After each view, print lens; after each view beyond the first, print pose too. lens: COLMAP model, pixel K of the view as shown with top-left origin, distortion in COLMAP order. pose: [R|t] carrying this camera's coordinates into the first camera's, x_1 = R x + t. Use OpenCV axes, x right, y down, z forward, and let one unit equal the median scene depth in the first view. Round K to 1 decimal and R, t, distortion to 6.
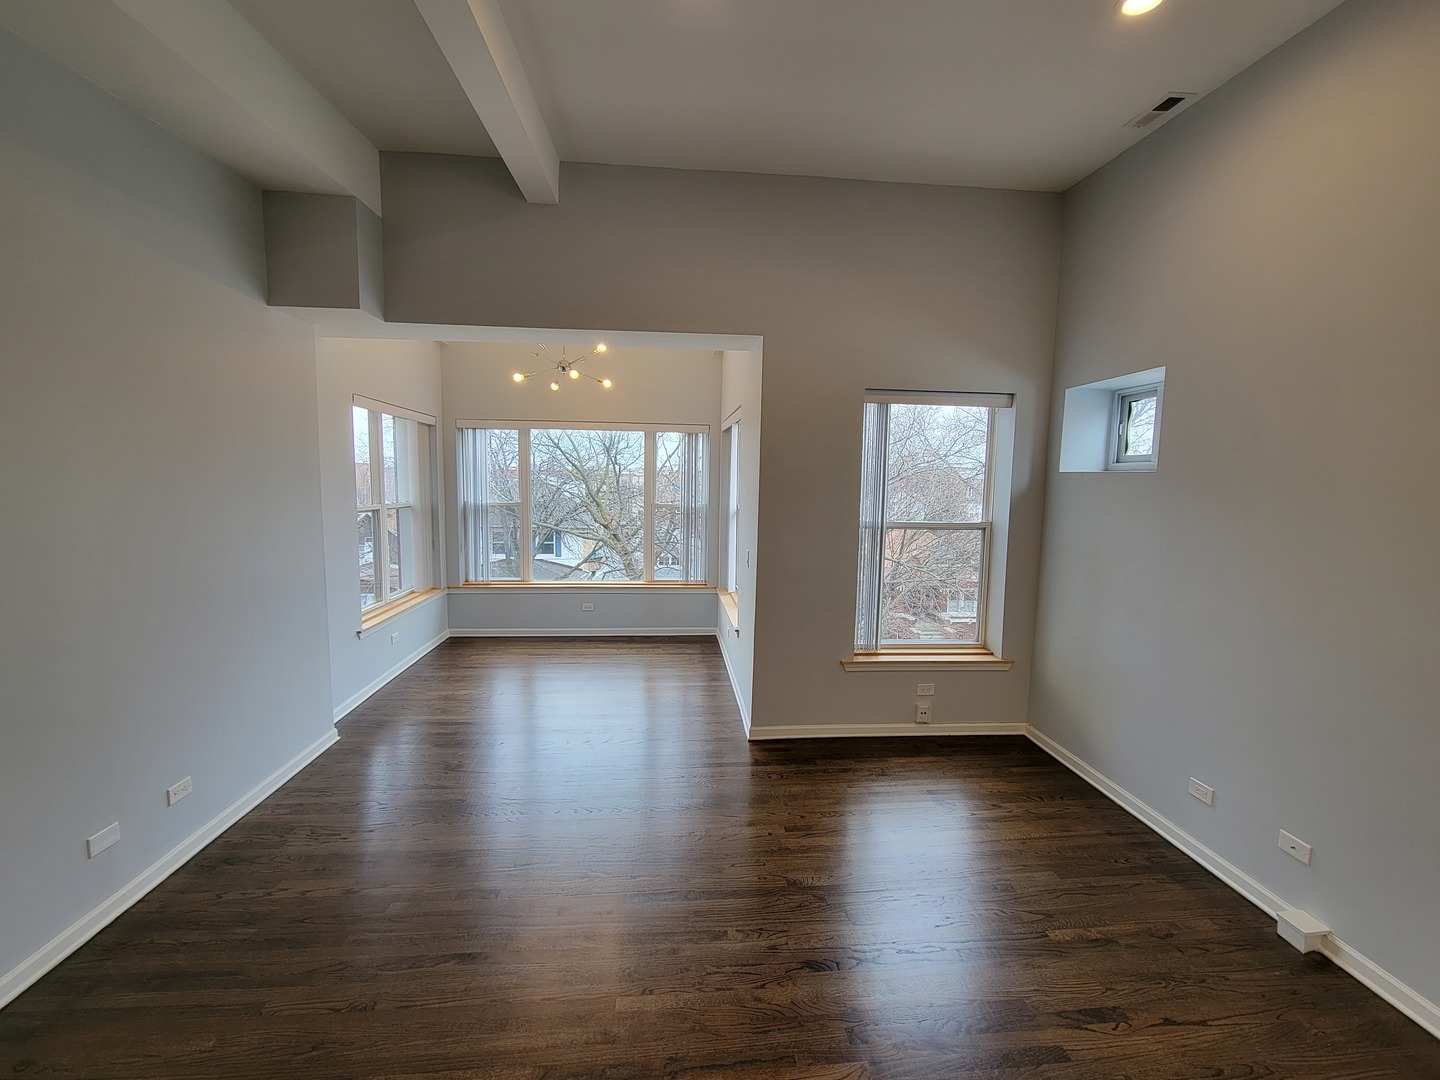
lens RADIAL K [[590.2, 0, 717.6], [0, 590.2, 540.2], [0, 0, 1]] dist [-0.003096, -0.000405]
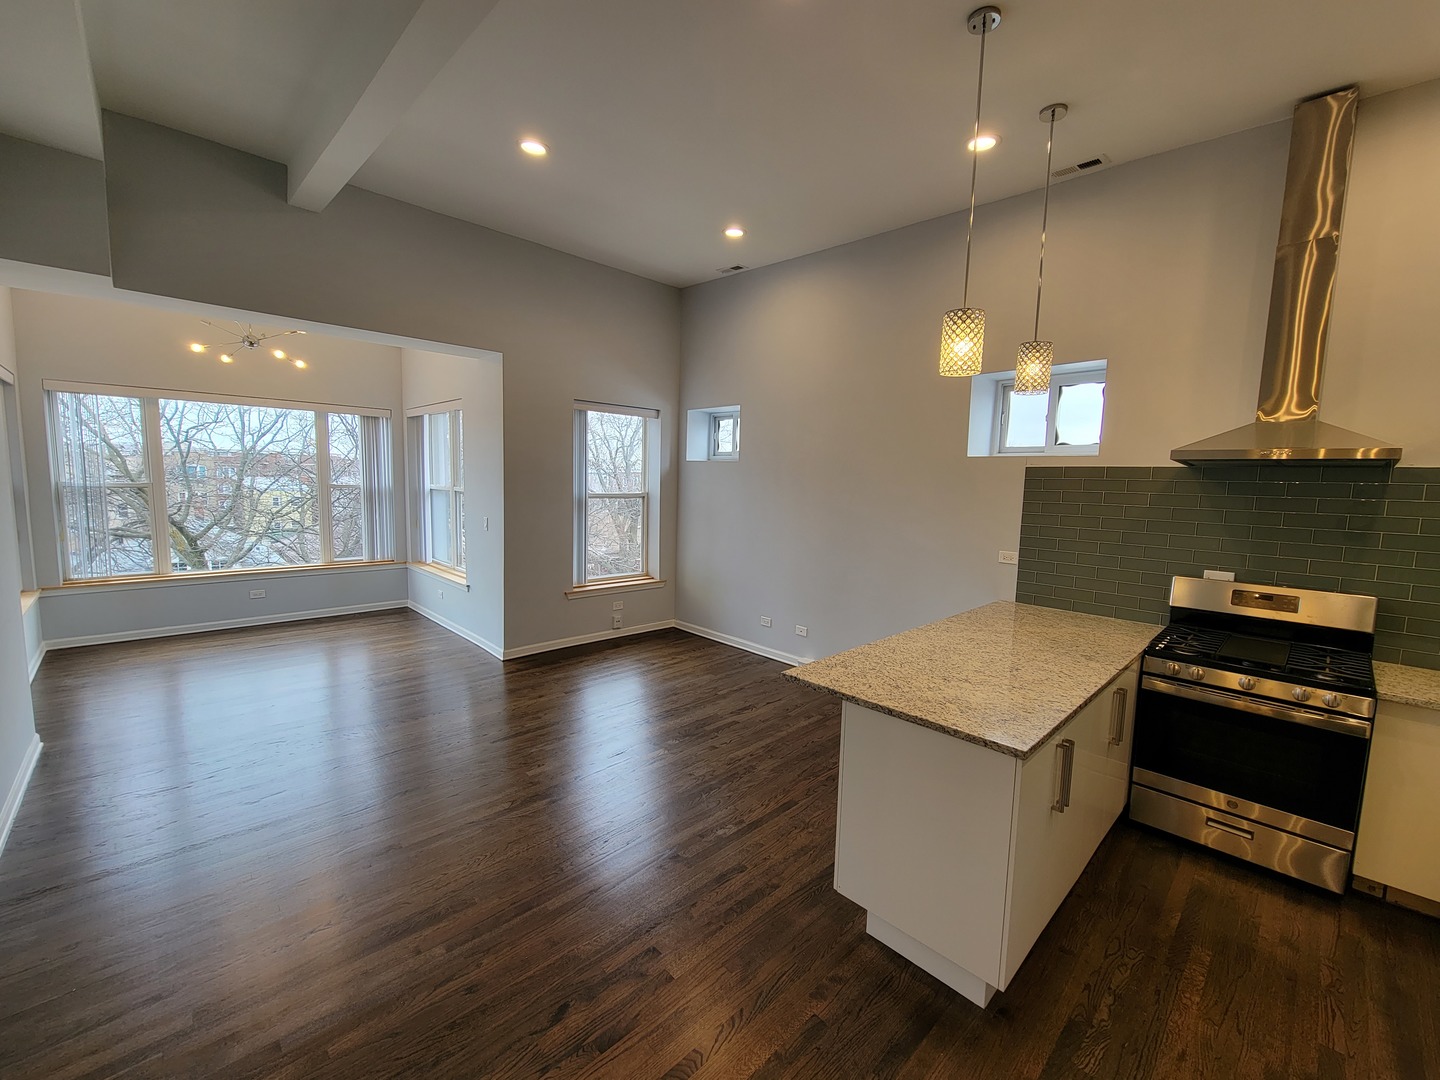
lens RADIAL K [[590.2, 0, 717.6], [0, 590.2, 540.2], [0, 0, 1]] dist [-0.003096, -0.000405]
pose [[0.776497, -0.061562, 0.627106, -0.381063], [0.049838, 0.998098, 0.036271, 0.048557], [-0.628147, 0.003089, 0.778089, -0.319508]]
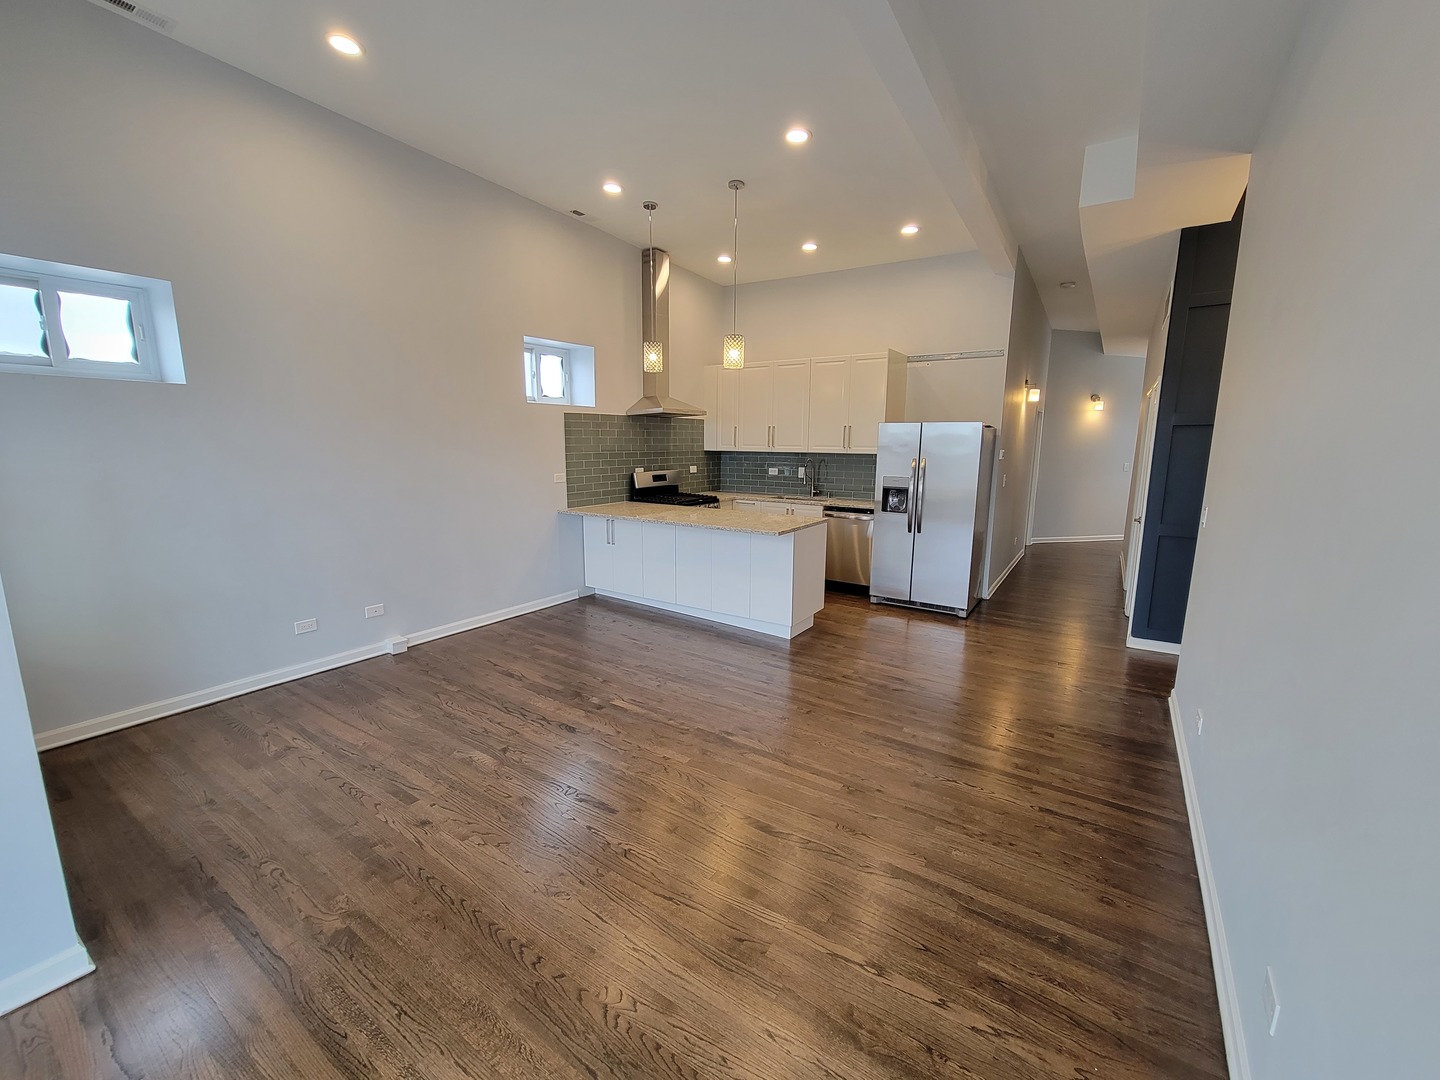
lens RADIAL K [[586.6, 0, 716.2], [0, 586.6, 534.6], [0, 0, 1]] dist [-0.002274, -0.000173]
pose [[-0.778491, -0.122514, 0.615582, -0.532254], [0.044344, 0.967578, 0.248647, -0.059265], [-0.626087, 0.220867, -0.747819, 0.968574]]
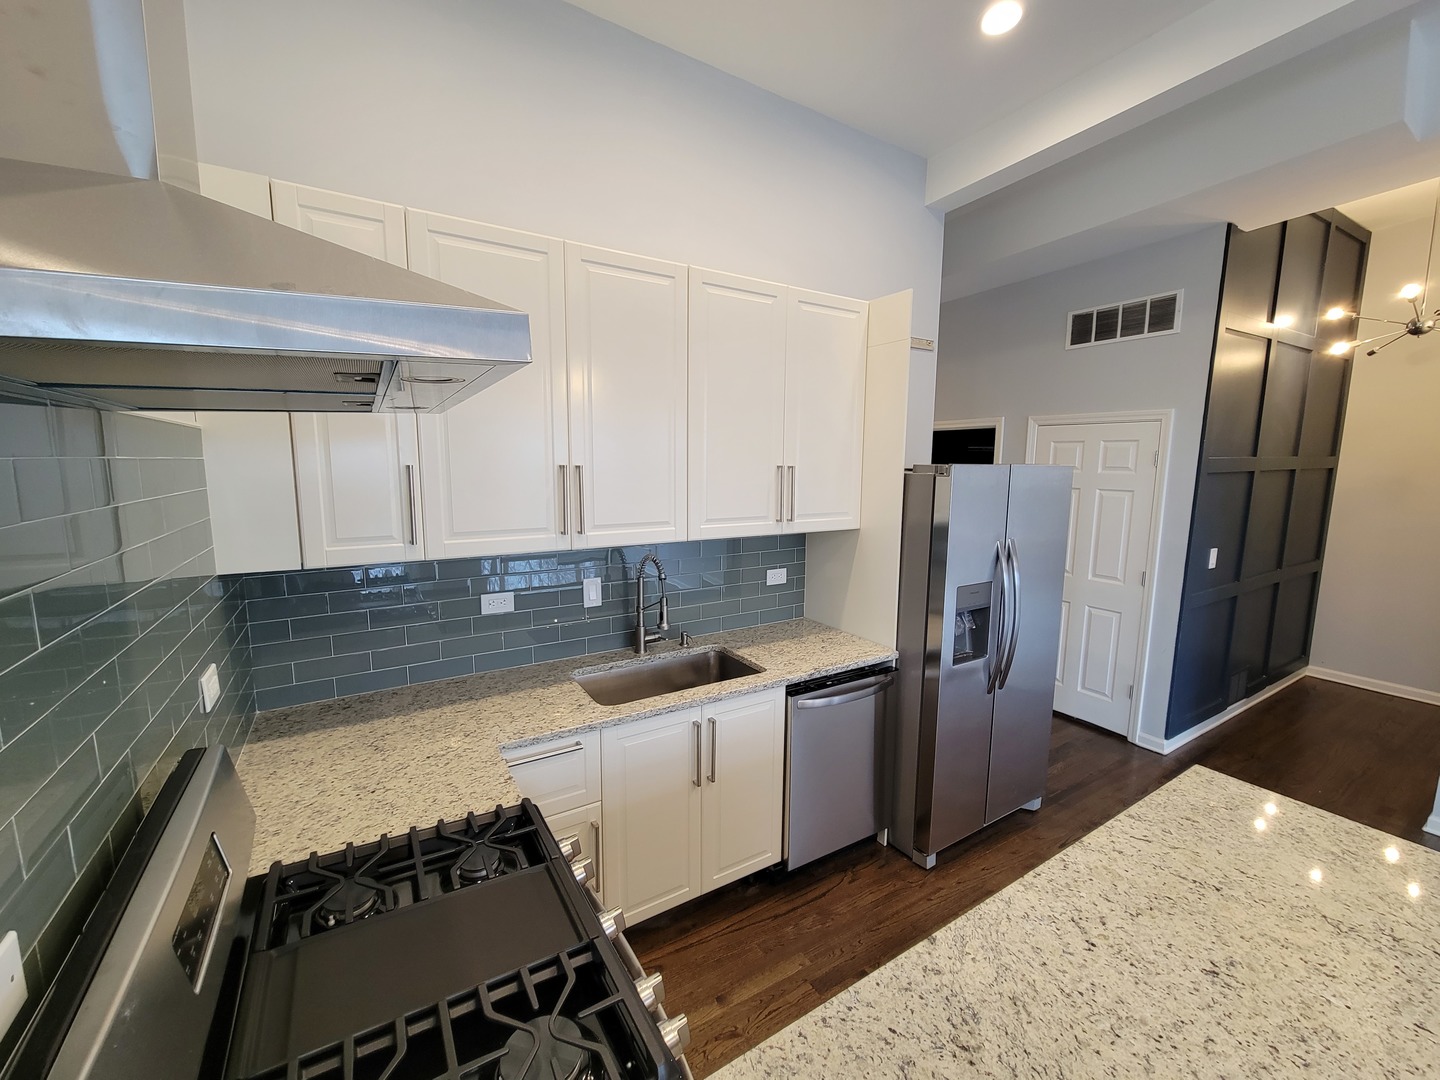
lens RADIAL K [[590.2, 0, 717.6], [0, 590.2, 540.2], [0, 0, 1]] dist [-0.003096, -0.000405]
pose [[-0.890947, 0.035014, -0.452755, 0.530127], [-0.071103, 0.973969, 0.215241, 0.011928], [0.448505, 0.223961, -0.865266, 0.043909]]
